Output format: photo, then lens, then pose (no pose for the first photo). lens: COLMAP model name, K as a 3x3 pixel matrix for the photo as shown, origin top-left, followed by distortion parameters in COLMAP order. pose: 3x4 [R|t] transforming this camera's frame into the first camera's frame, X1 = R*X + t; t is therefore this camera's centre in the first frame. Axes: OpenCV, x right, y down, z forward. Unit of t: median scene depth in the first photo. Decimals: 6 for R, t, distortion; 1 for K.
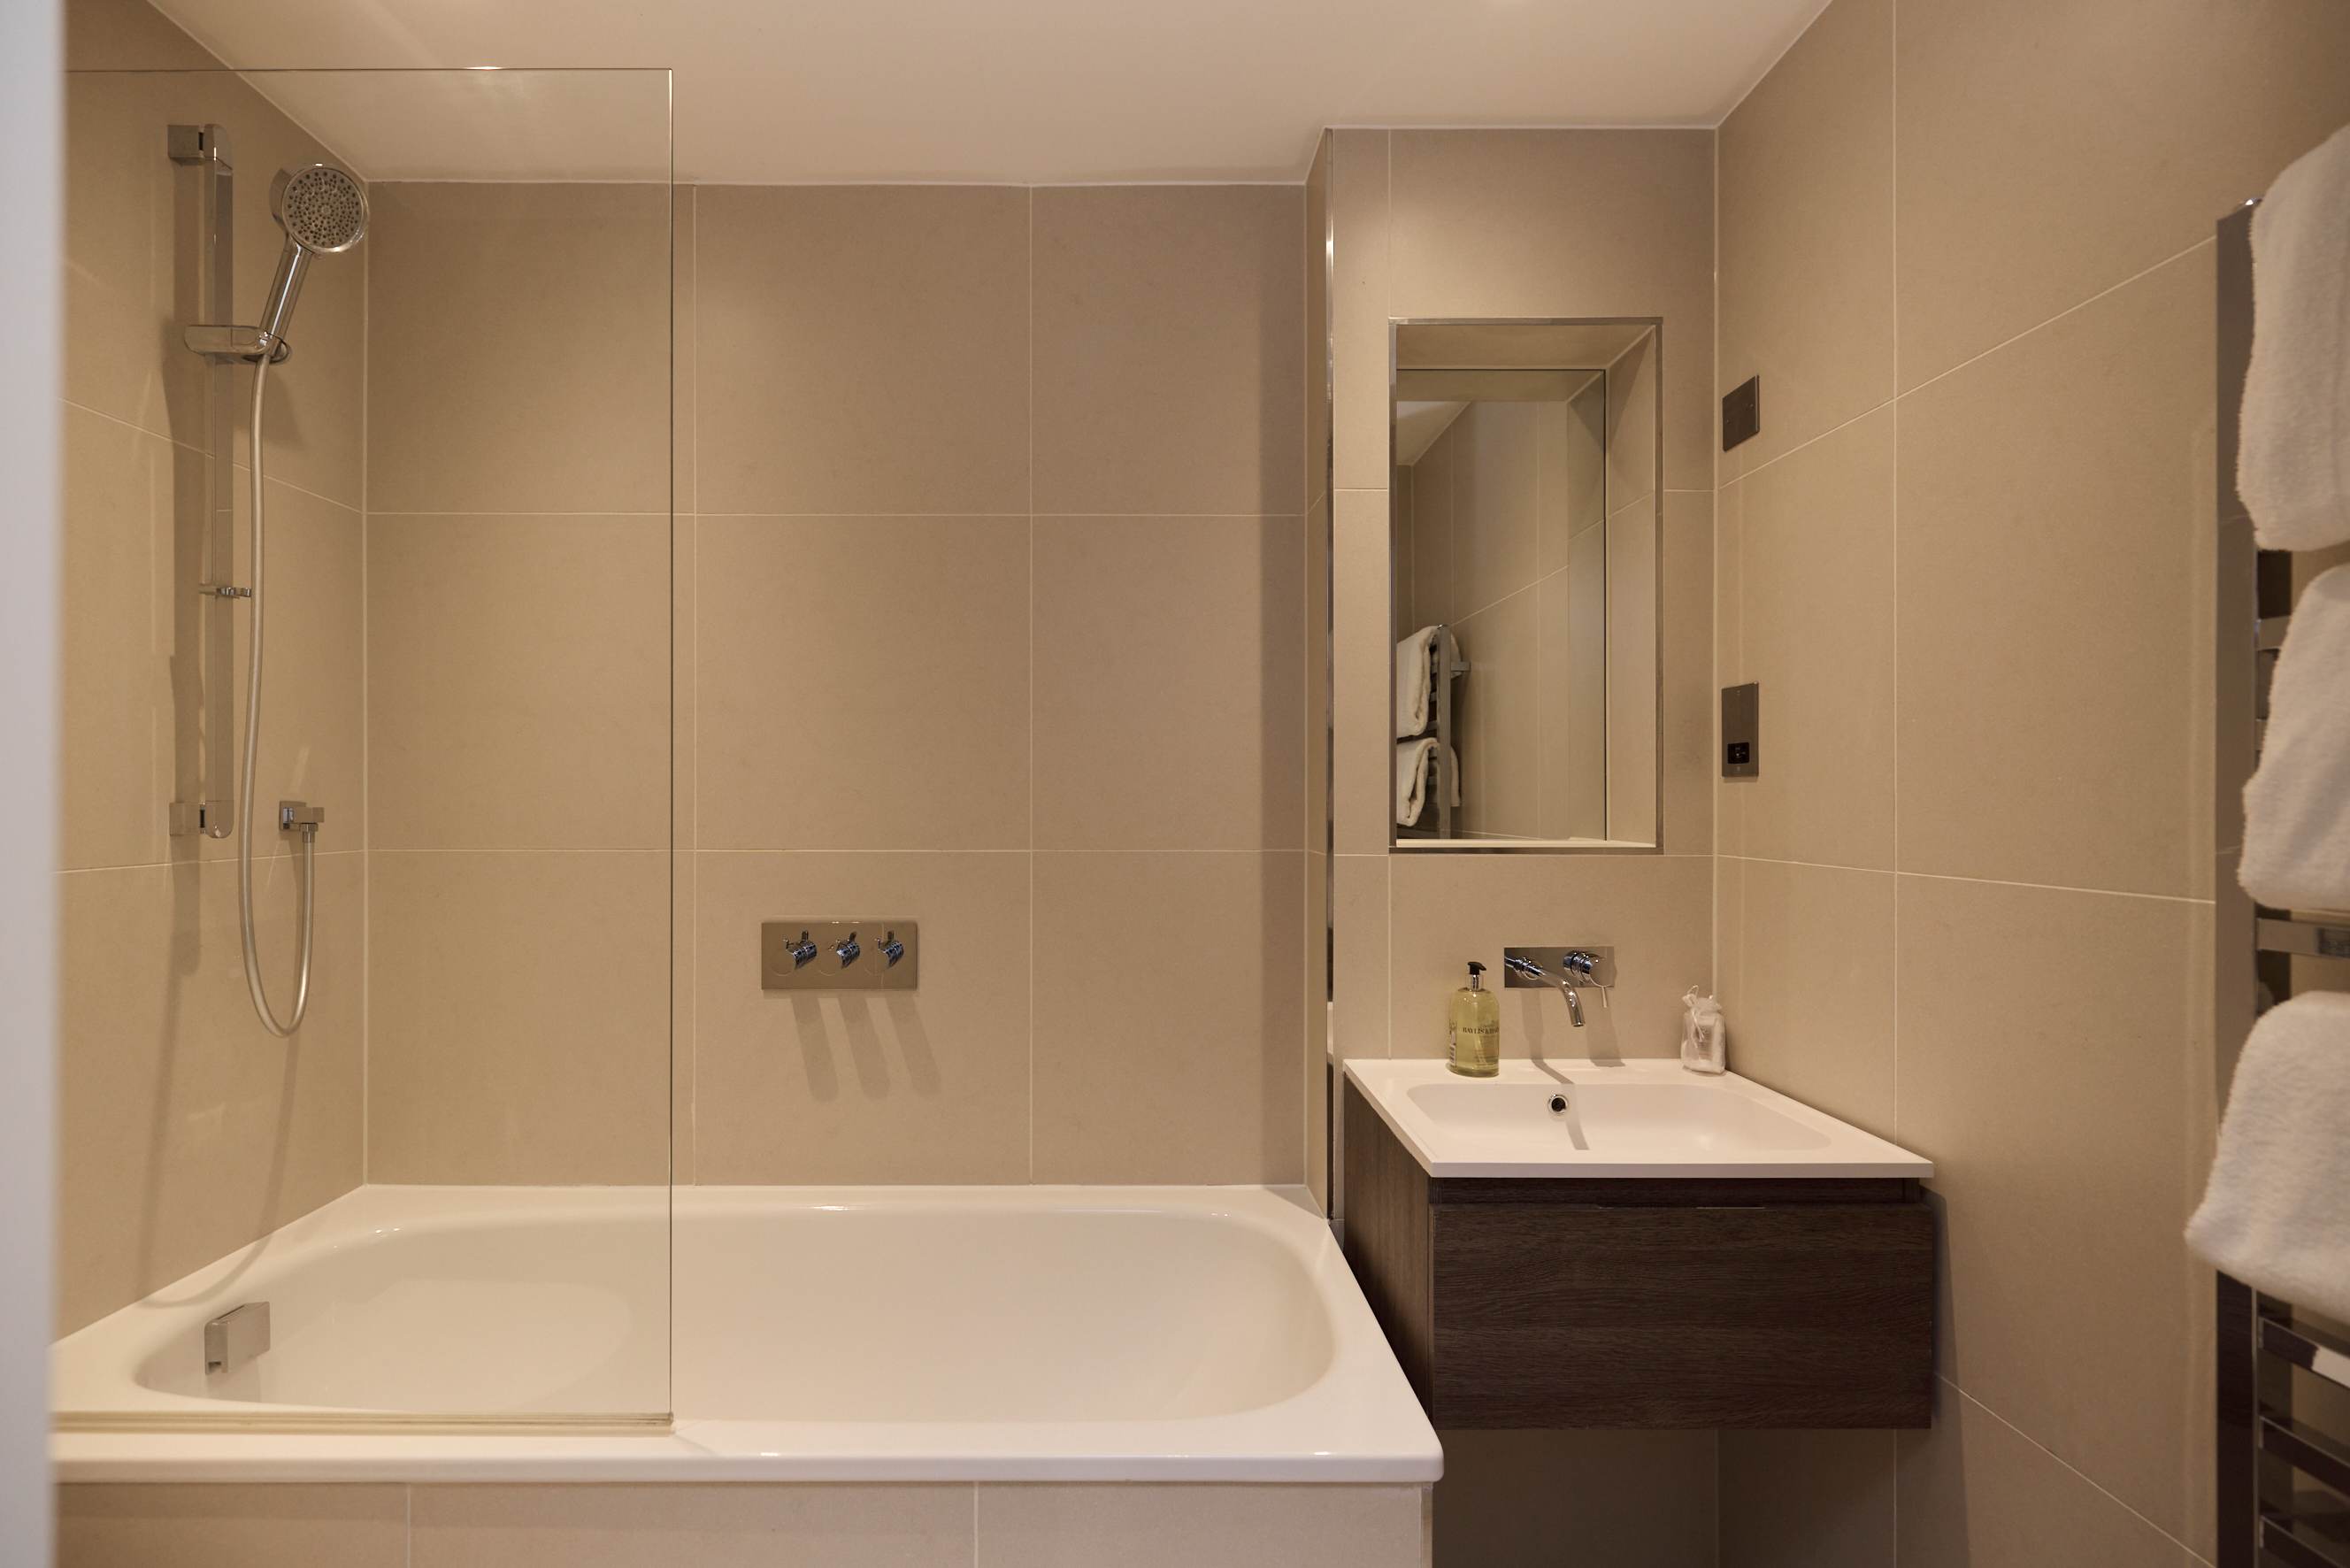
lens RADIAL K [[1006.5, 0, 1128.8], [0, 1006.5, 799.5], [0, 0, 1]] dist [0.001775, -0.000251]
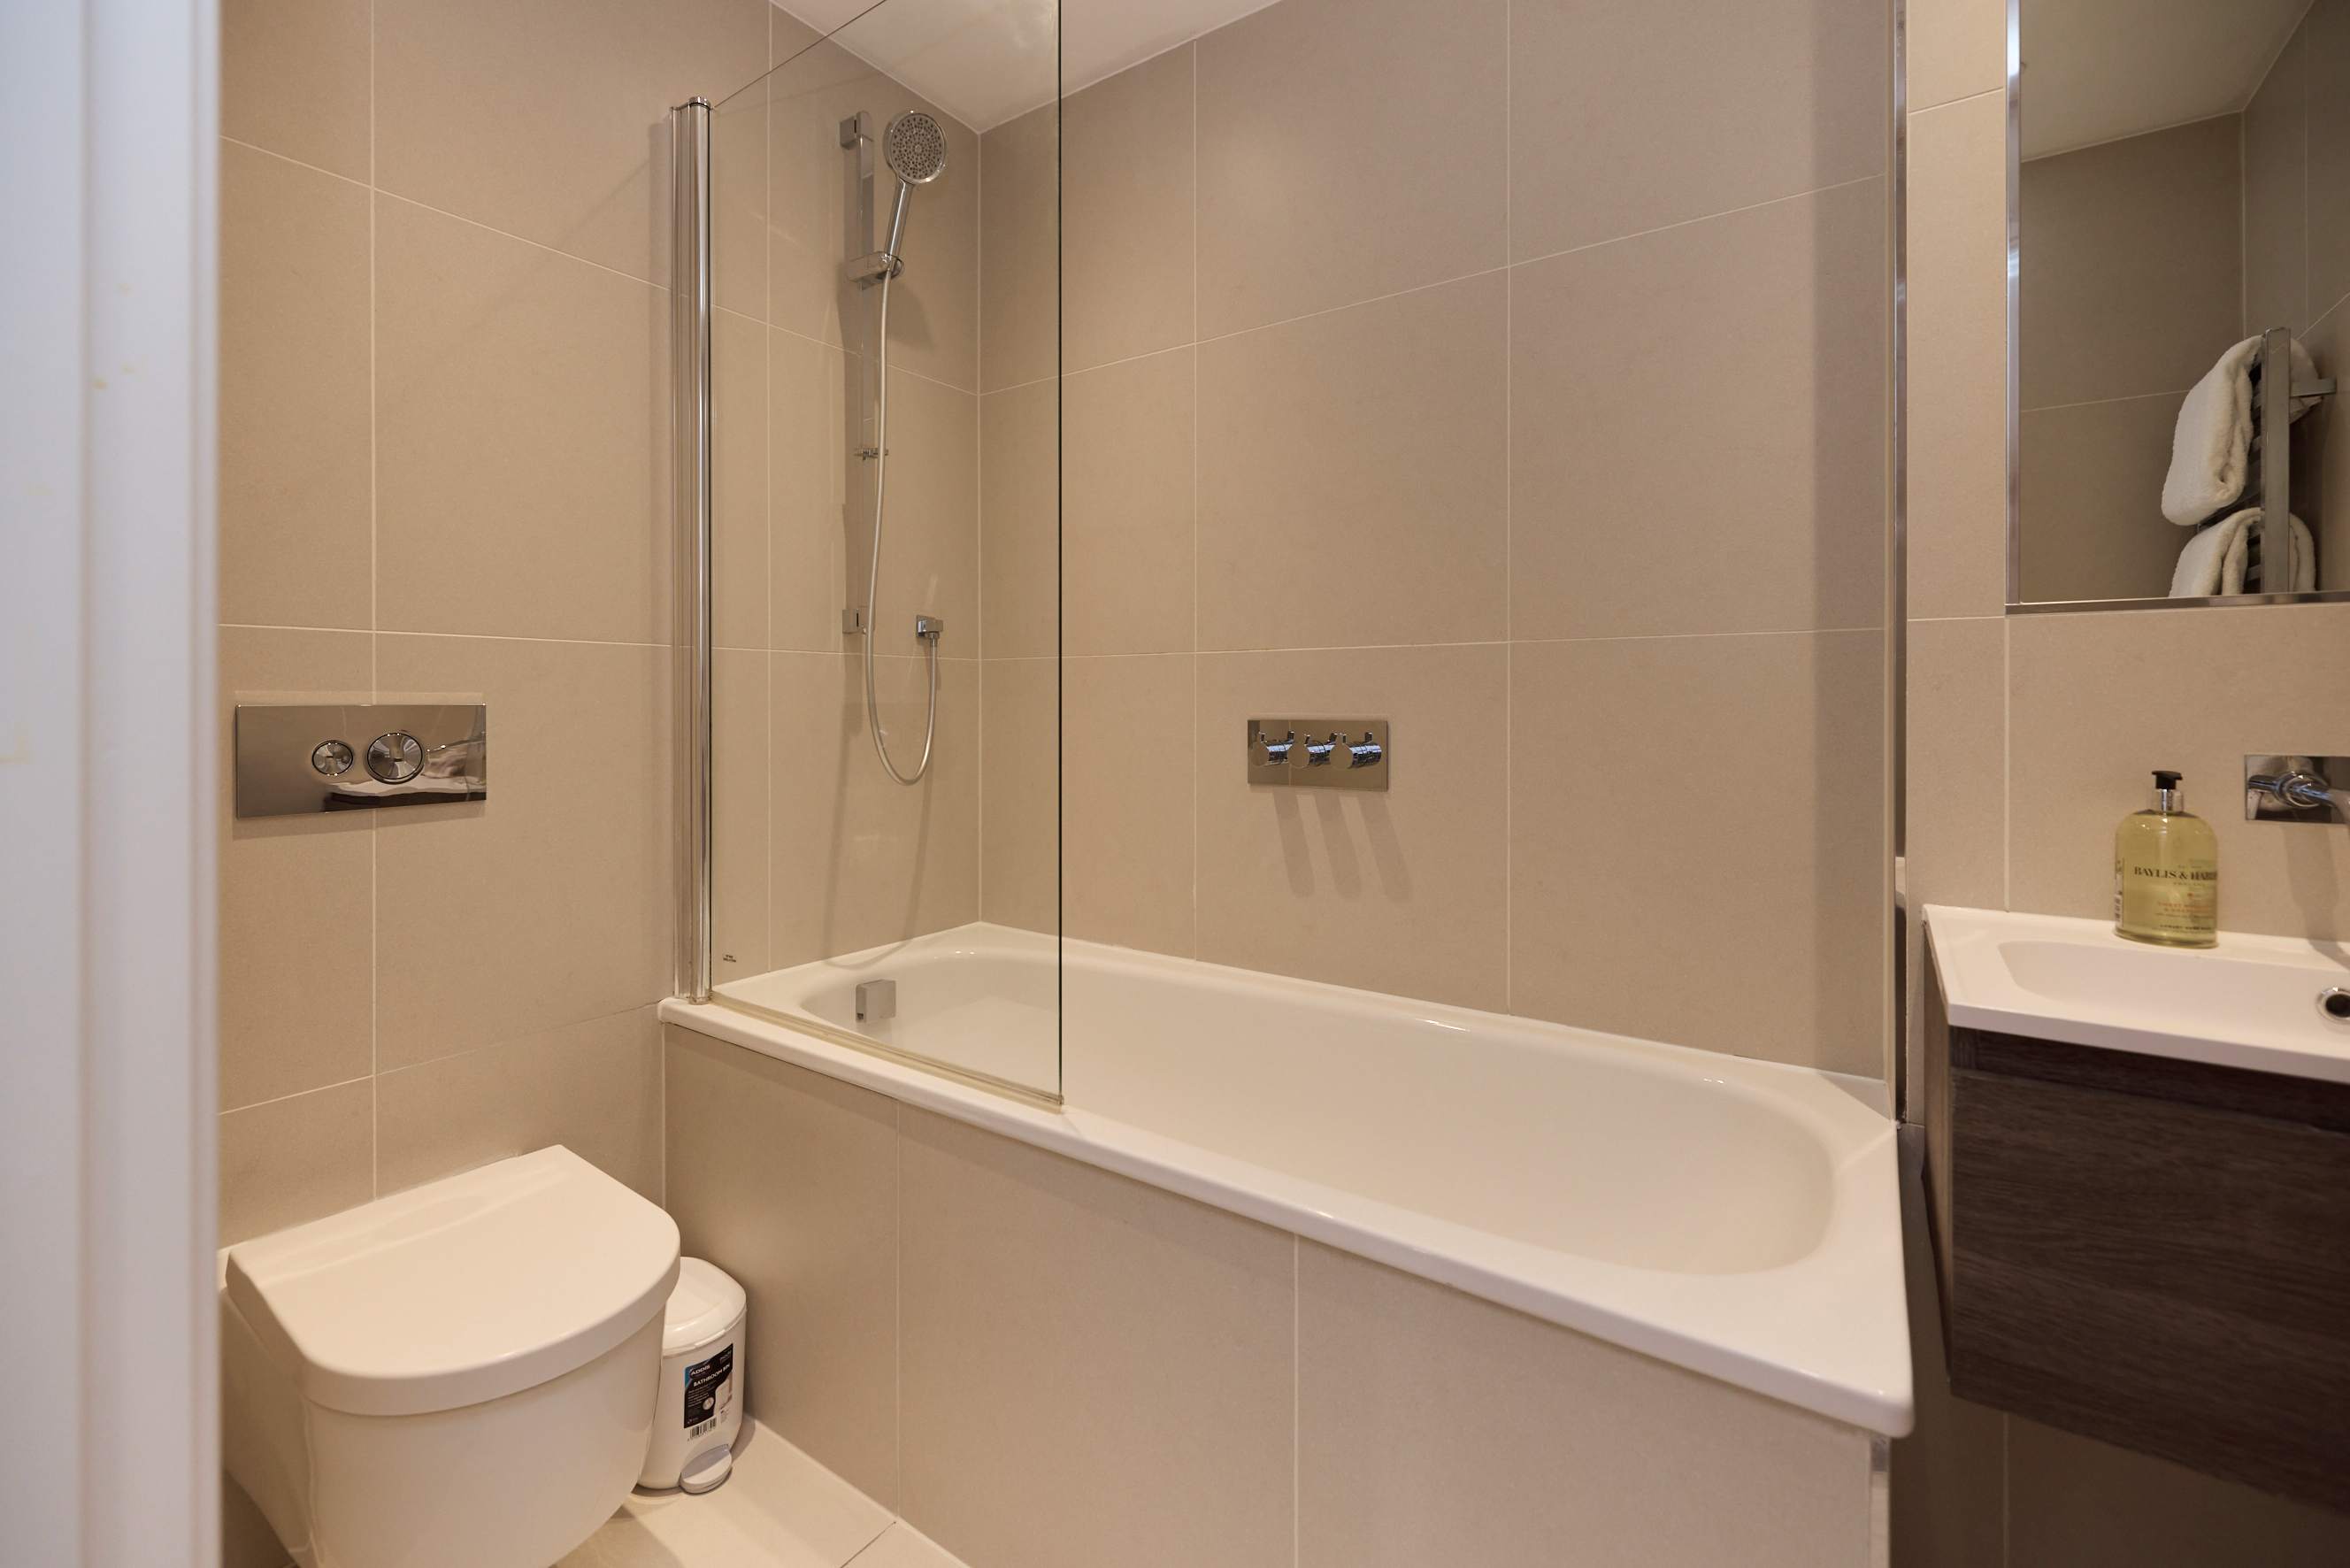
lens RADIAL K [[1014.7, 0, 1164.6], [0, 1014.7, 701.2], [0, 0, 1]] dist [0.001486, -0.000044]
pose [[0.816141, -0.001255, -0.577851, 0.195791], [0.002751, 0.999995, 0.001713, 0.113734], [0.577846, -0.002988, 0.816140, 0.099103]]
